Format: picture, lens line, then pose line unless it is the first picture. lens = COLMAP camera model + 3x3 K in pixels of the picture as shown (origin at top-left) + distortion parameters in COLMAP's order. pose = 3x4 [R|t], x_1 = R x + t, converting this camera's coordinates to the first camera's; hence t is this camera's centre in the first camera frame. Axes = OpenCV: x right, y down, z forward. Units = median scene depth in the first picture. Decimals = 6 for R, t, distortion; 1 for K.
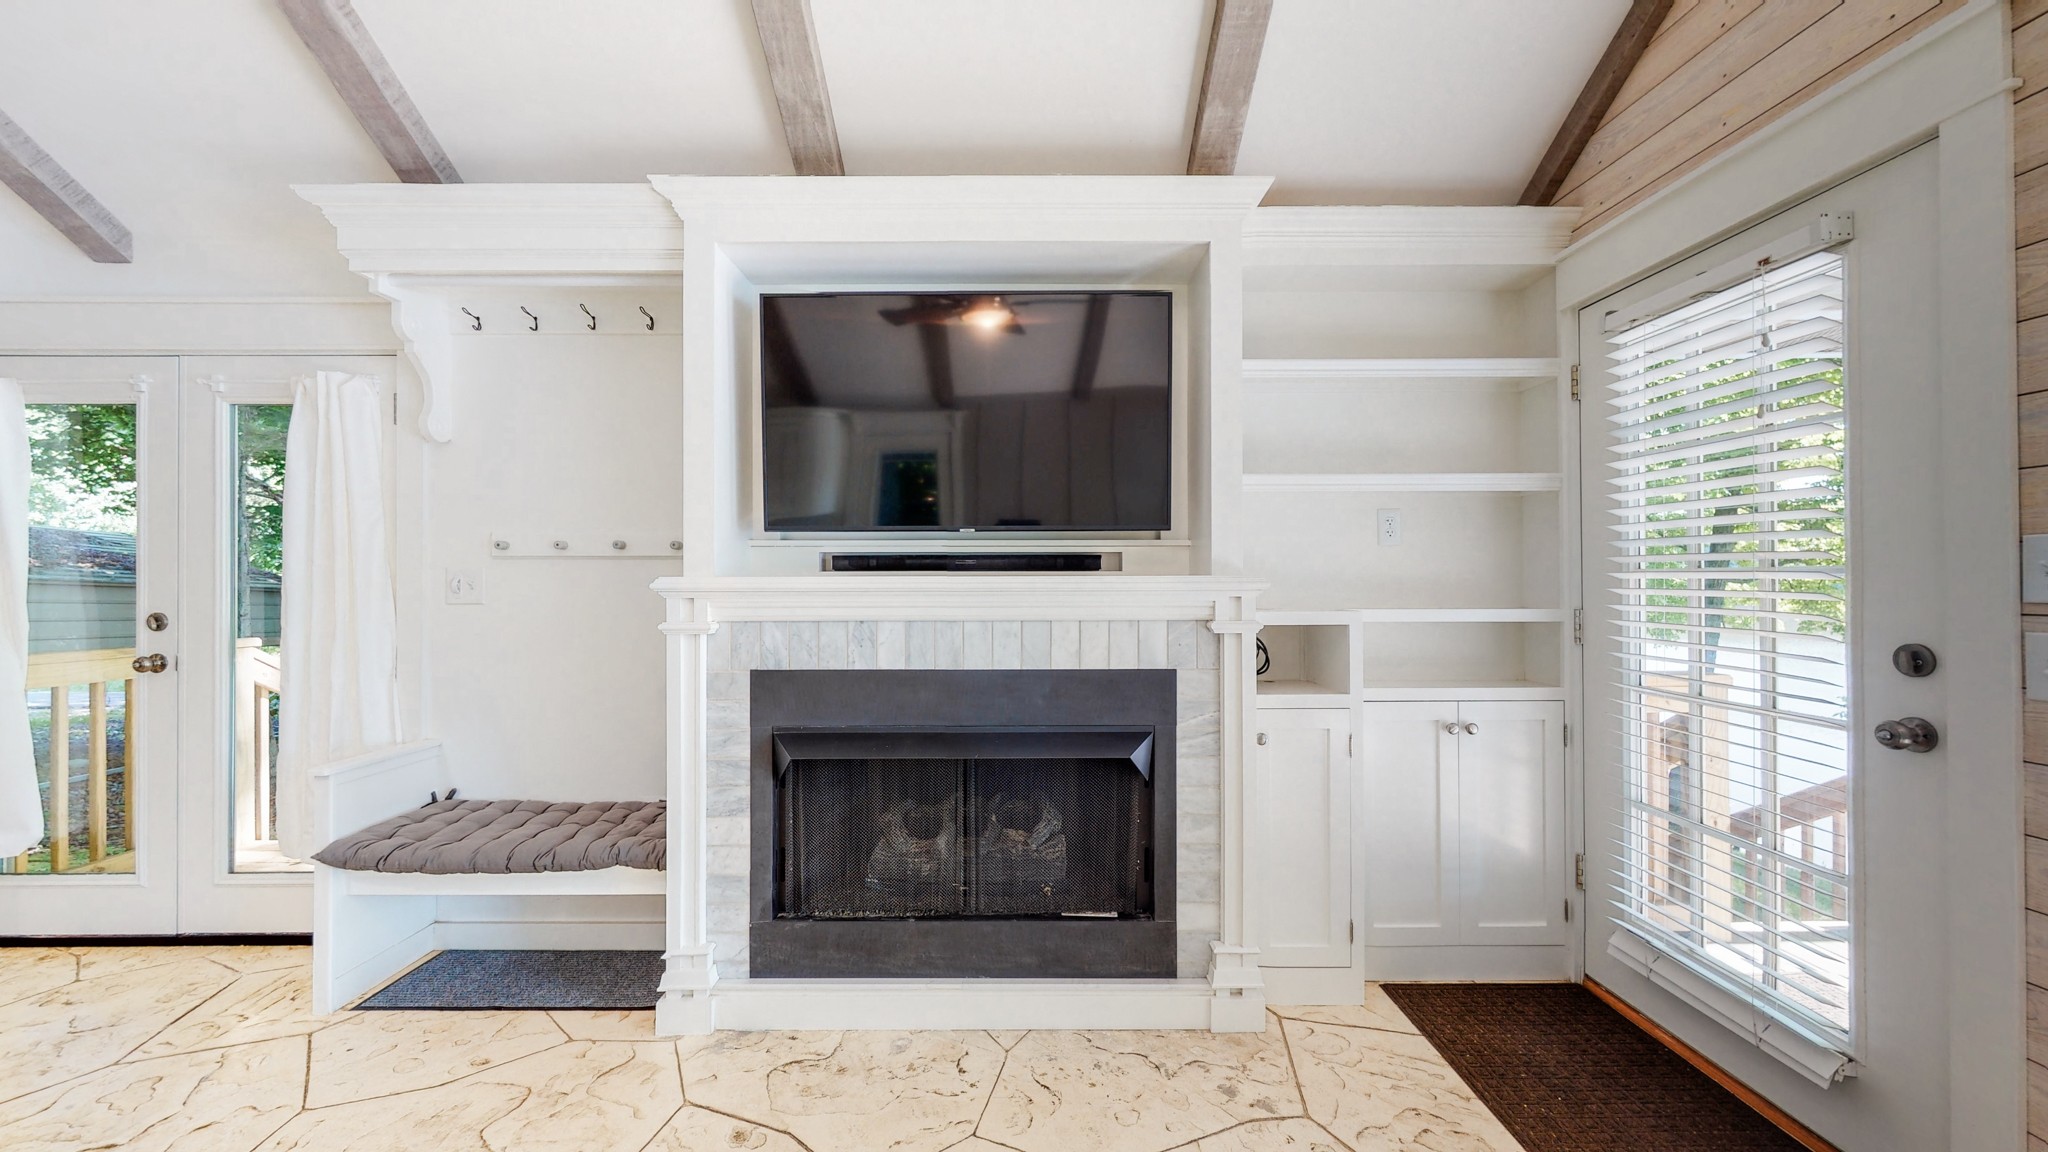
lens RADIAL K [[756.9, 0, 1025.2], [0, 756.9, 574.6], [0, 0, 1]] dist [0.002976, -0.000182]
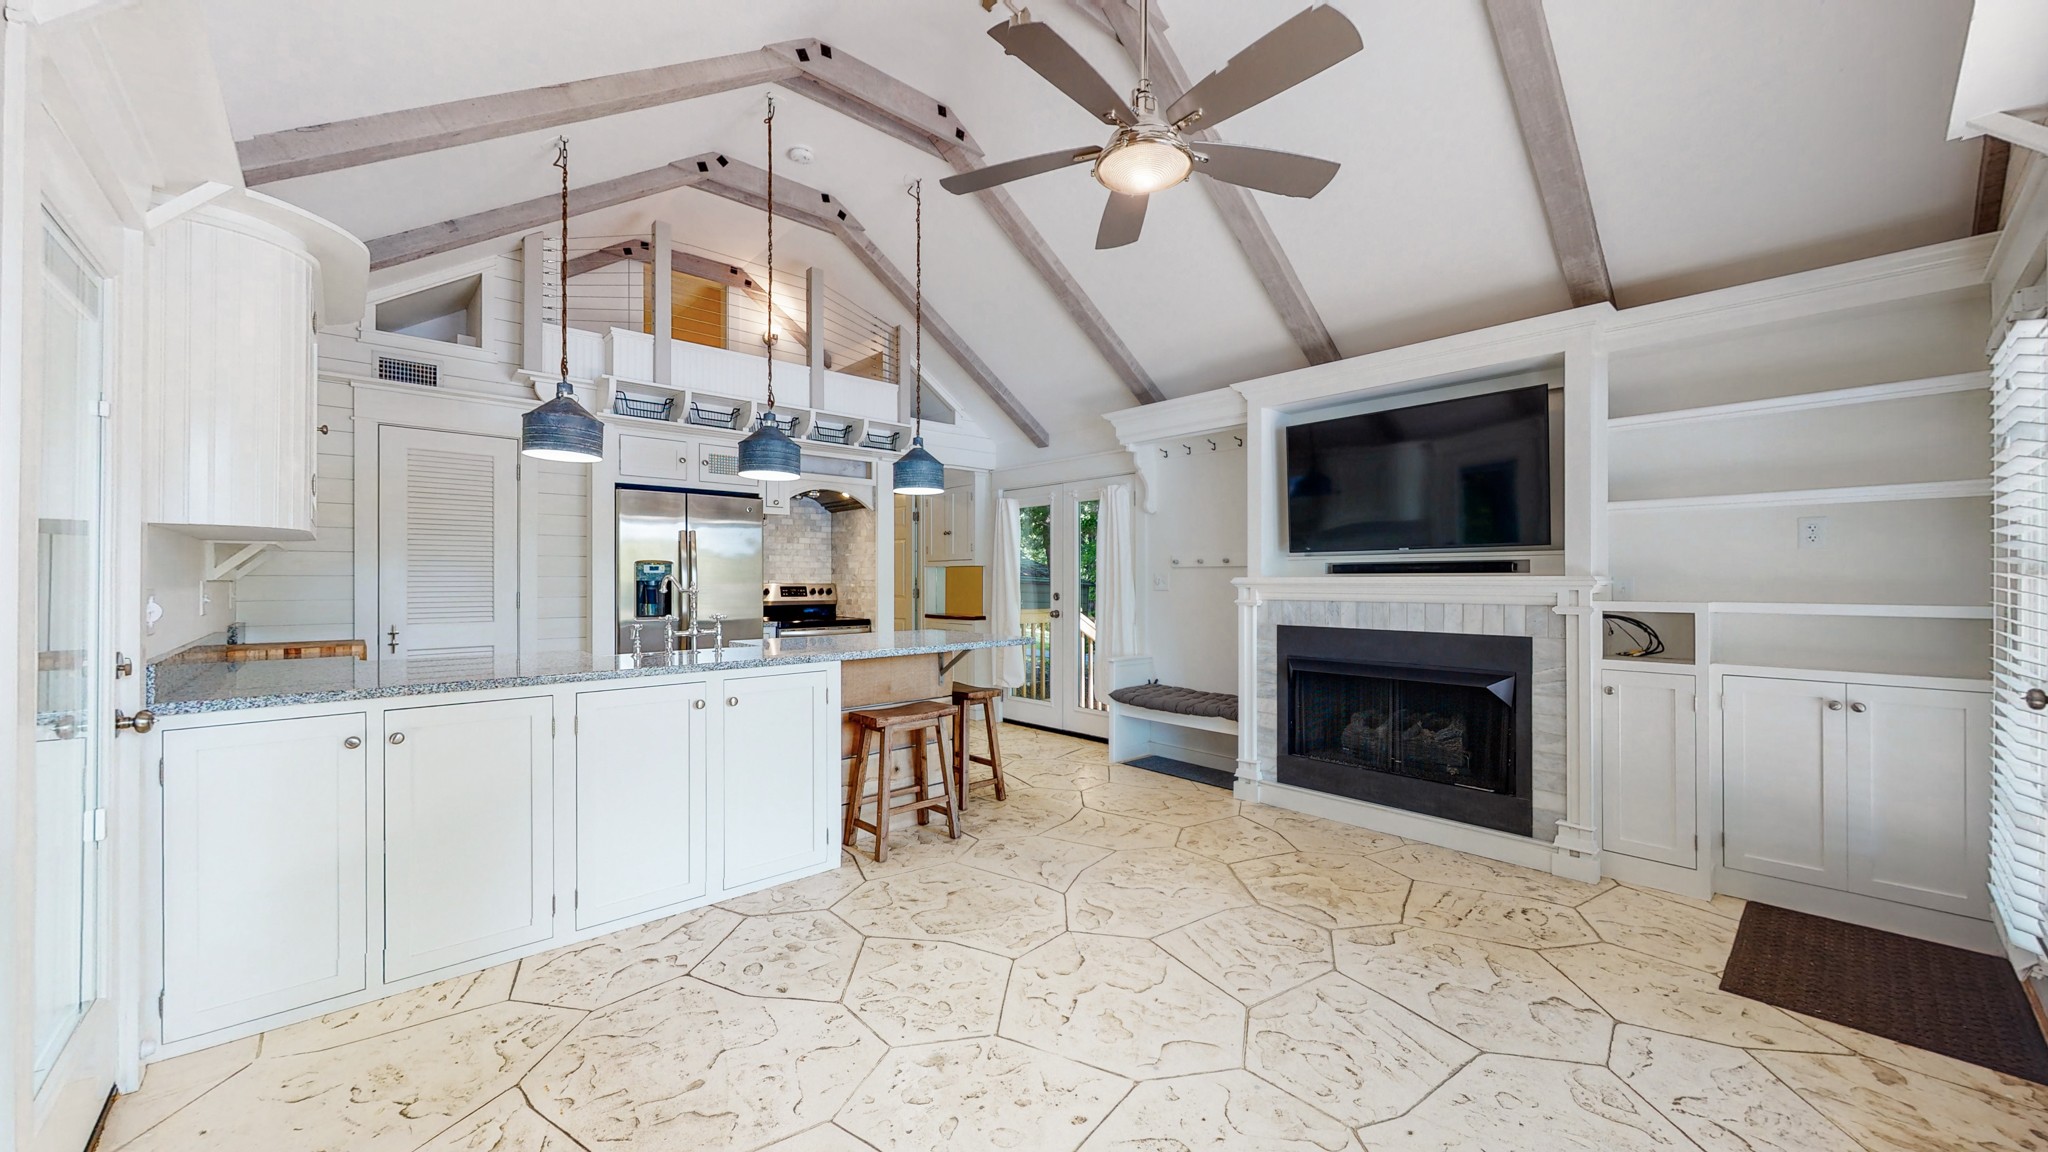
lens RADIAL K [[751.8, 0, 1023.7], [0, 751.8, 576.5], [0, 0, 1]] dist [-0.000012, -0.000039]
pose [[0.670715, -0.002367, -0.741711, 0.630677], [0.002305, 0.999997, -0.001107, 0.001471], [0.741711, -0.000967, 0.670719, -0.776965]]
